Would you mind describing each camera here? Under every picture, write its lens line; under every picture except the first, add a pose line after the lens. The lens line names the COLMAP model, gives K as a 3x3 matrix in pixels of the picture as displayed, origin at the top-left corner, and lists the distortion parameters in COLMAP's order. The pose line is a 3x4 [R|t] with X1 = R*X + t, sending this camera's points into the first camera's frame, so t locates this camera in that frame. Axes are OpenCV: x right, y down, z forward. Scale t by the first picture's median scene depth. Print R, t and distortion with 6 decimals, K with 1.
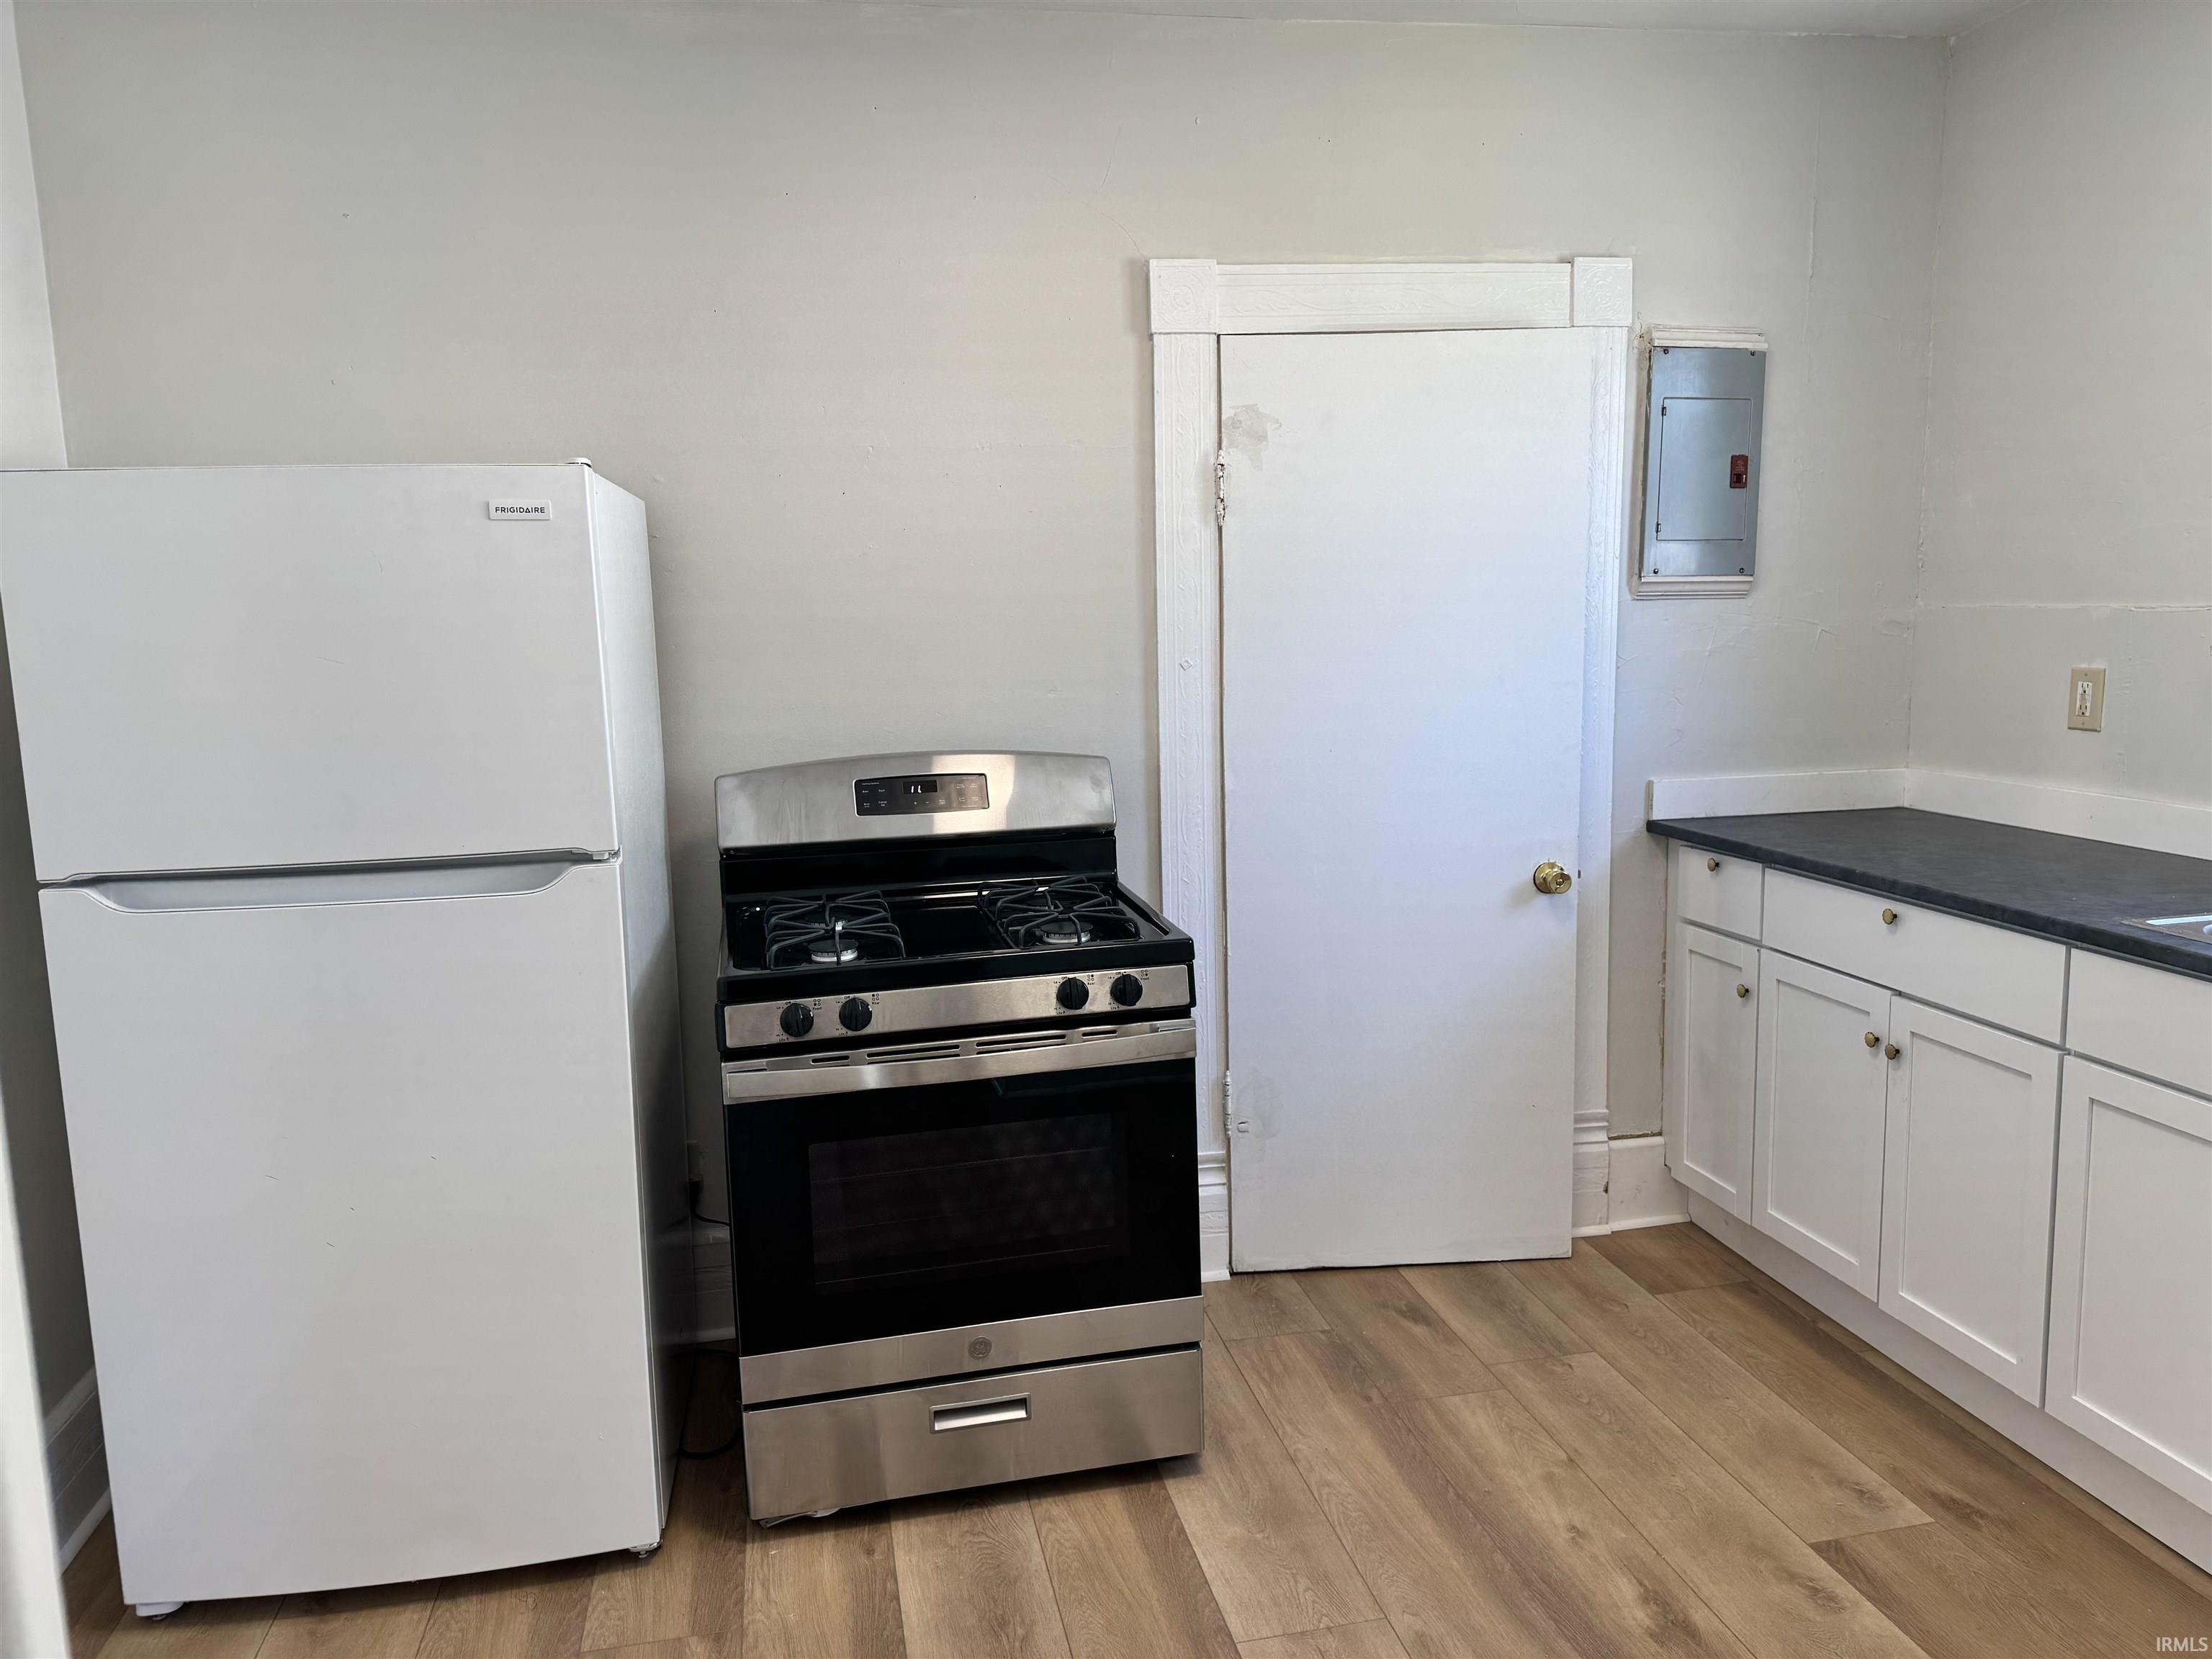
lens RADIAL K [[1577.4, 0, 1113.9], [0, 1577.4, 831.7], [0, 0, 1]] dist [0.079090, -0.051154]
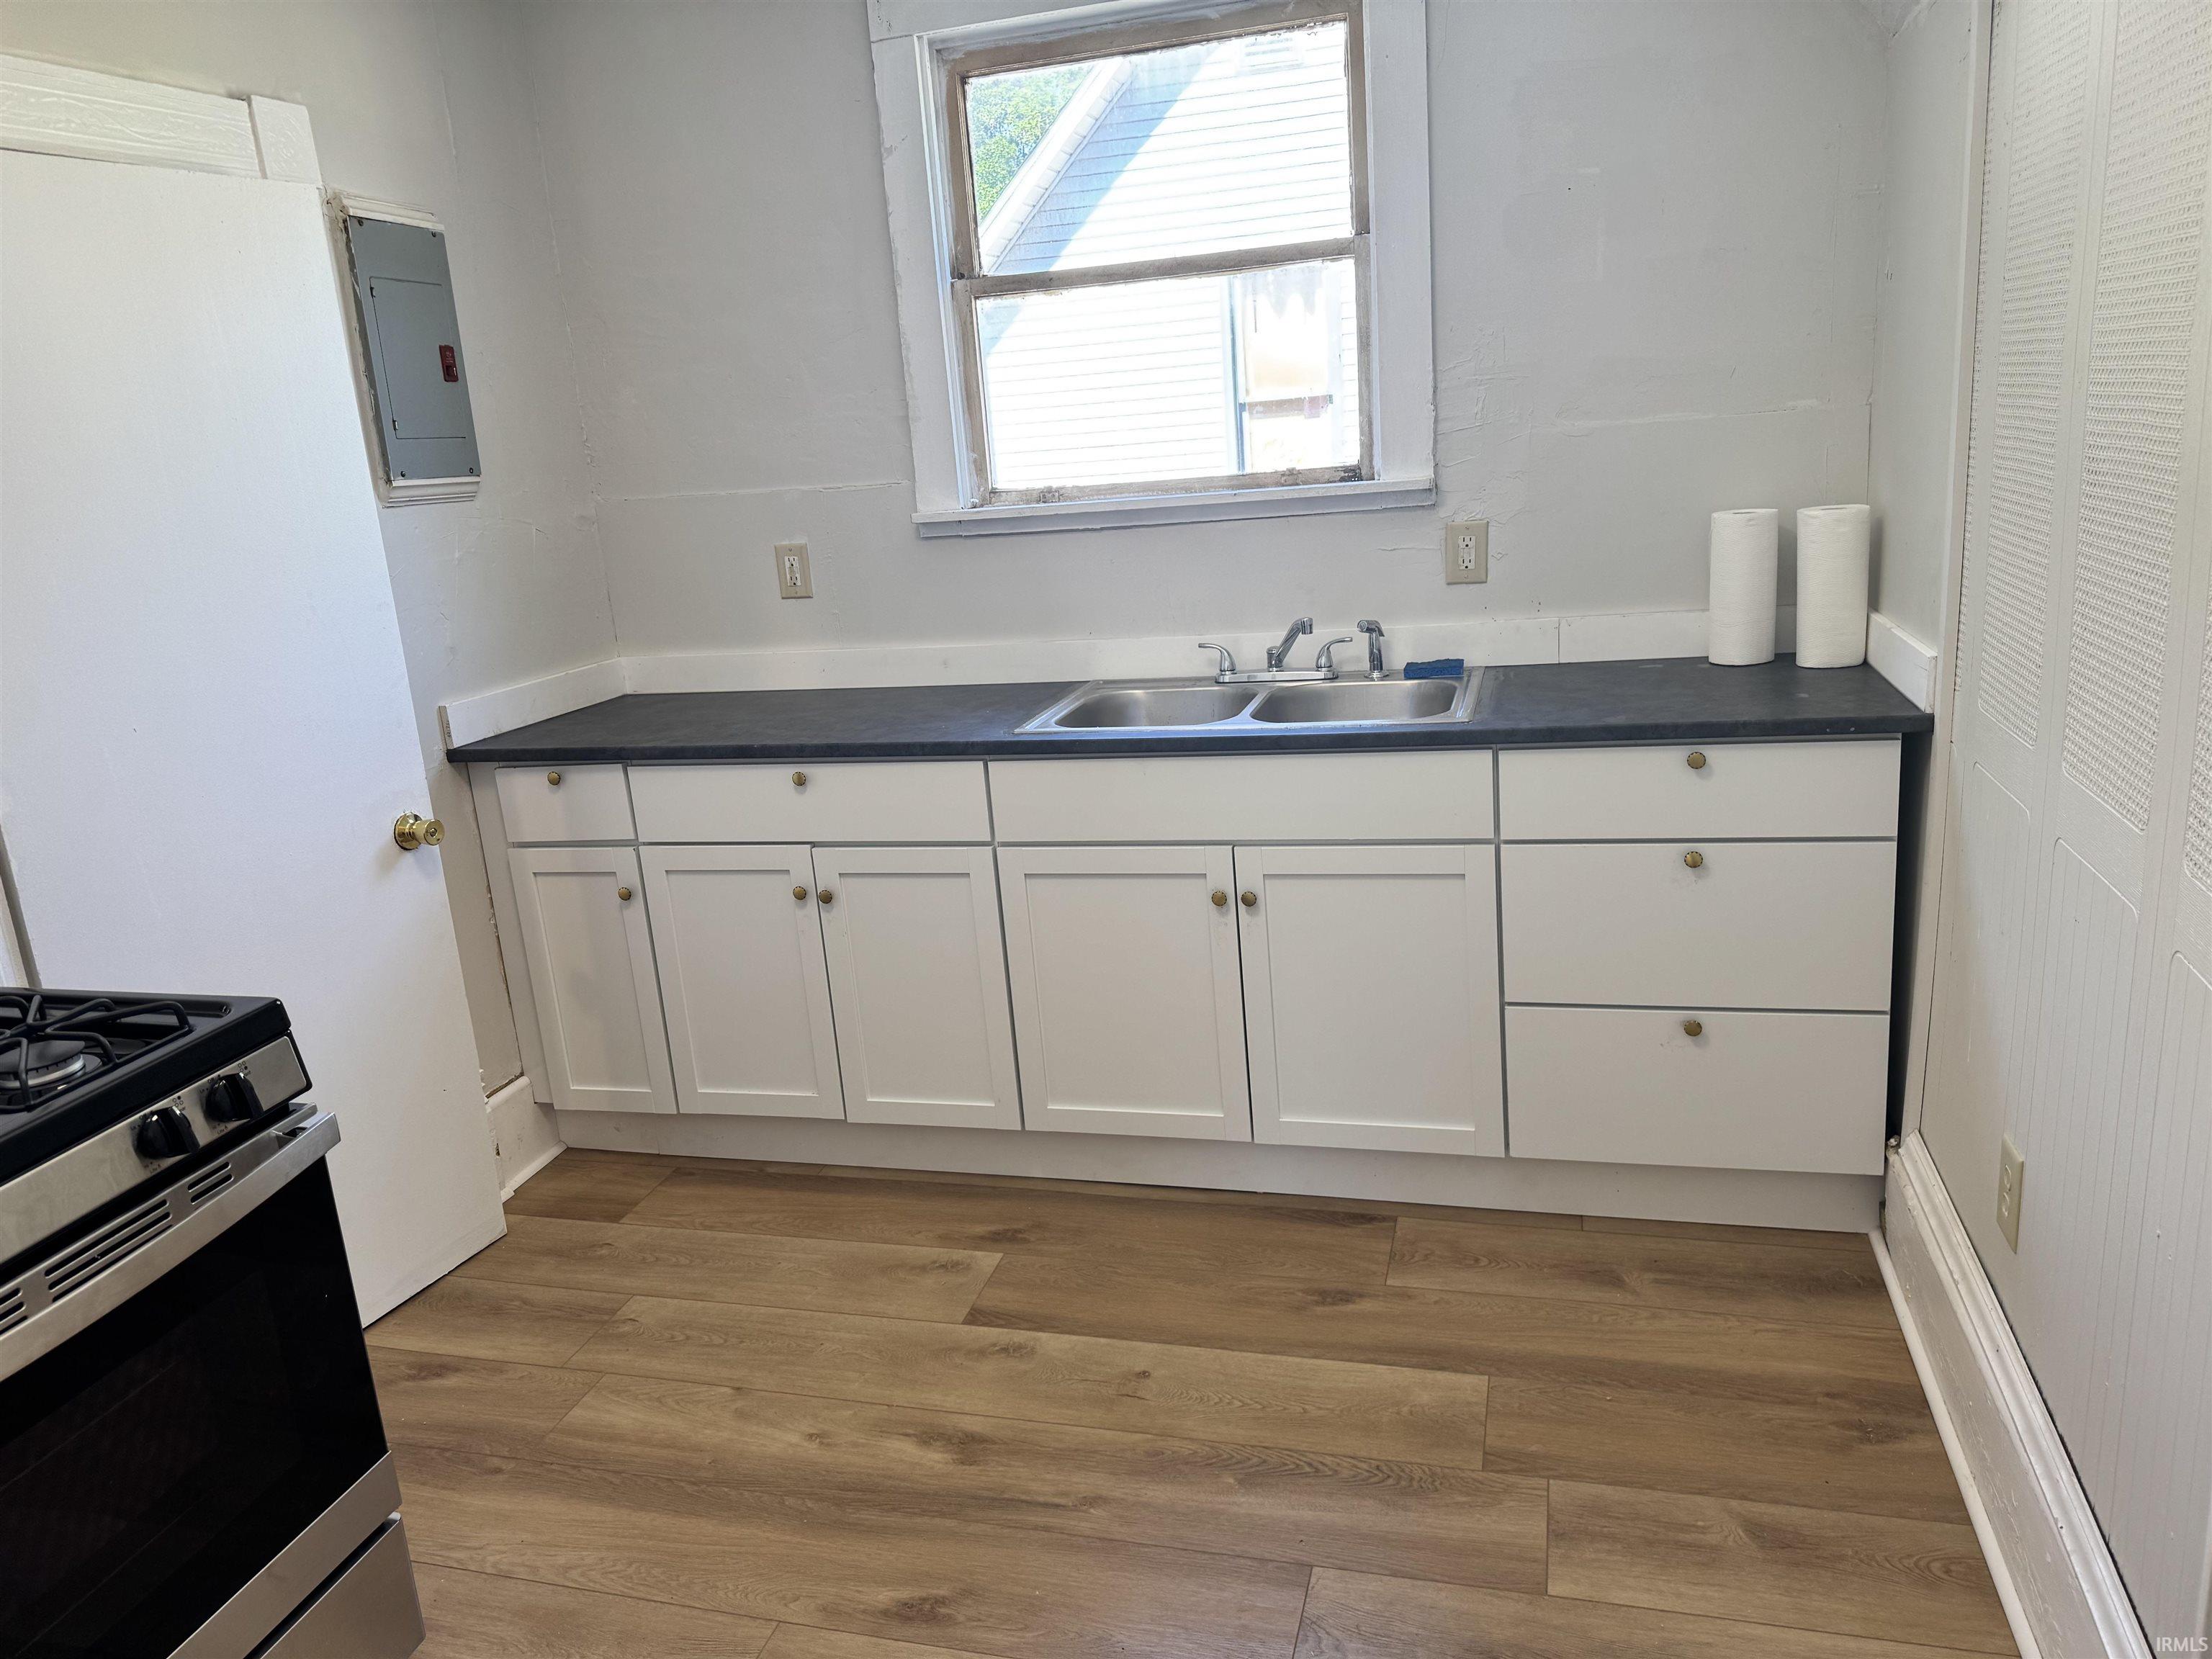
lens RADIAL K [[1577.4, 0, 1105.0], [0, 1577.4, 808.3], [0, 0, 1]] dist [0.079090, -0.051154]
pose [[0.487496, -0.227740, 0.842901, -0.296711], [0.194912, 0.969408, 0.149193, -0.043363], [-0.851092, 0.091560, 0.516971, 0.239628]]
